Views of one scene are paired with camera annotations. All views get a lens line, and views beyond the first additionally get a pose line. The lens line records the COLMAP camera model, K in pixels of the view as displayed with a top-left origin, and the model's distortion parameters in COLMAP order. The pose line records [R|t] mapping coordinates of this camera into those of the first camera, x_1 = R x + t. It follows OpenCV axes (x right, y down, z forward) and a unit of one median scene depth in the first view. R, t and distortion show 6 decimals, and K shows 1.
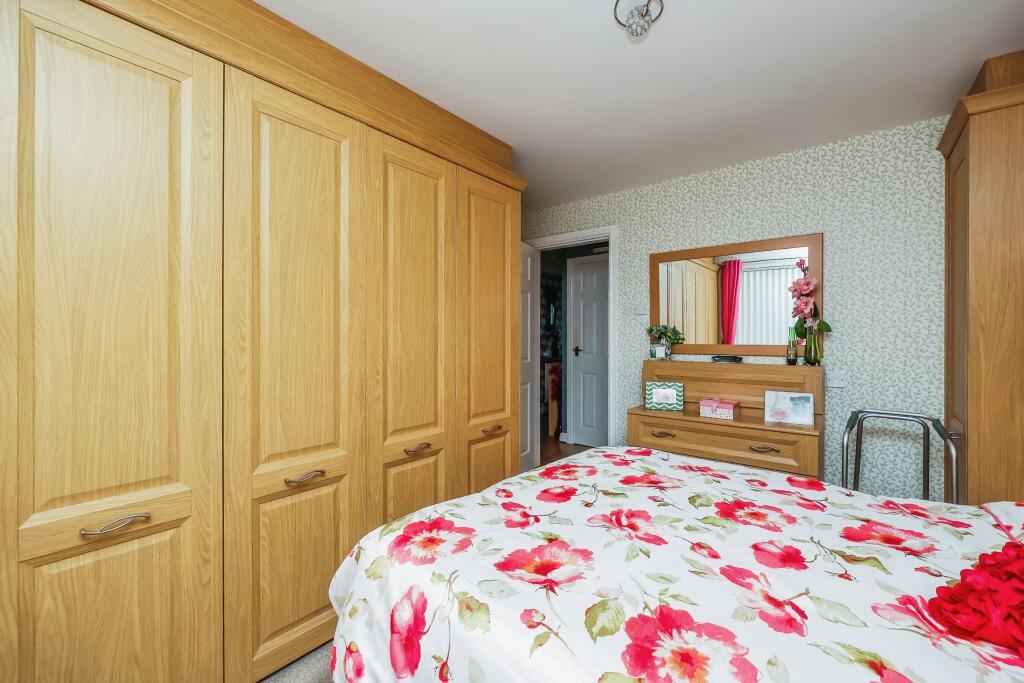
lens RADIAL K [[409.8, 0, 508.9], [0, 409.8, 337.4], [0, 0, 1]] dist [0.000059, 0.000038]
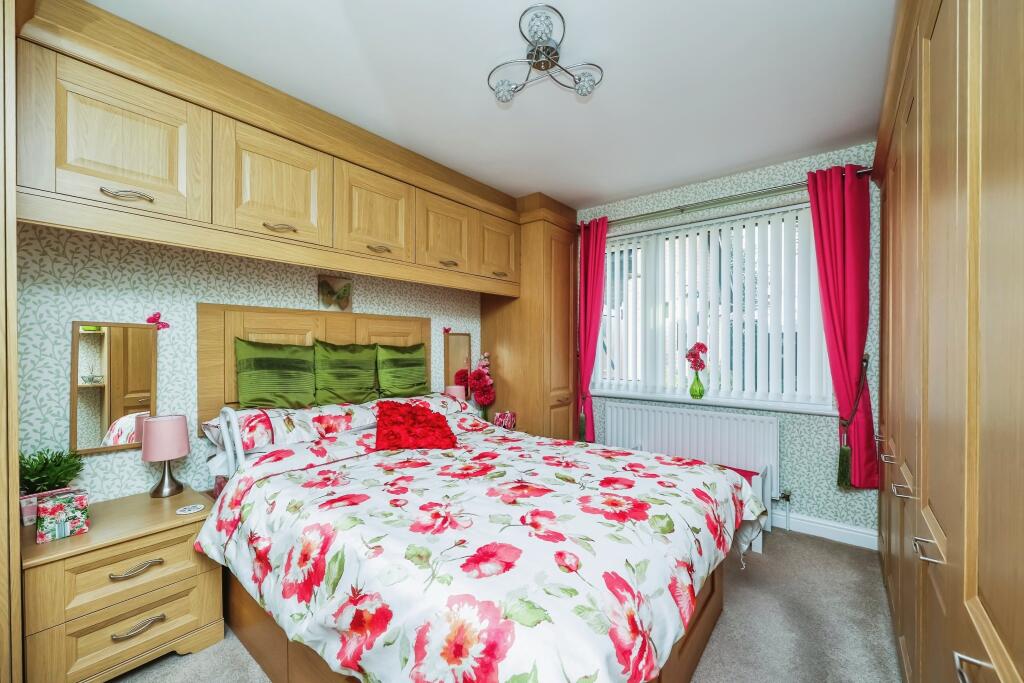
lens RADIAL K [[409.8, 0, 514.2], [0, 409.8, 342.3], [0, 0, 1]] dist [0.000059, 0.000038]
pose [[-0.999778, -0.011426, -0.017679, 0.116329], [-0.011461, 0.999933, 0.001885, -0.006987], [0.017657, 0.002087, -0.999842, 2.036256]]
